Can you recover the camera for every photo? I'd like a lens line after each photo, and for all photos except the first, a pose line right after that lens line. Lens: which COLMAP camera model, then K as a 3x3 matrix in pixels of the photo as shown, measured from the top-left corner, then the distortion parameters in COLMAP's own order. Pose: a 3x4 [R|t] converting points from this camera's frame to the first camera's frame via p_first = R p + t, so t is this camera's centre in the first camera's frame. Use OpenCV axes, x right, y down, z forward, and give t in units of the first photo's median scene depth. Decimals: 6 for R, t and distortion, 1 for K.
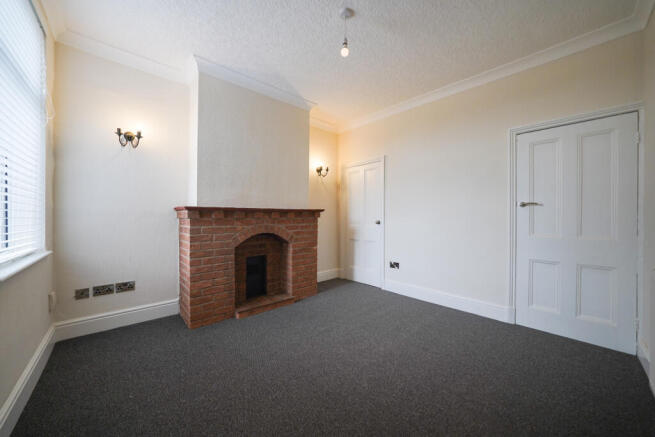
lens RADIAL K [[227.9, 0, 321.5], [0, 227.9, 219.4], [0, 0, 1]] dist [-0.025644, 0.000071]
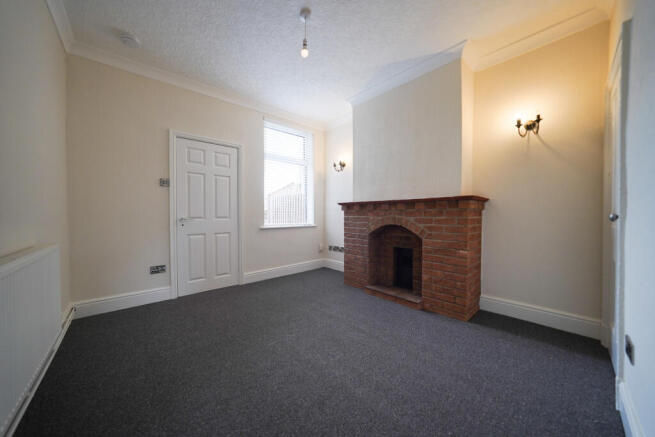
lens RADIAL K [[227.9, 0, 321.5], [0, 227.9, 219.4], [0, 0, 1]] dist [-0.025644, 0.000071]
pose [[0.007616, 0.037277, -0.999276, 0.741931], [0.002236, 0.999302, 0.037295, -0.001319], [0.999968, -0.002518, 0.007528, 0.664197]]
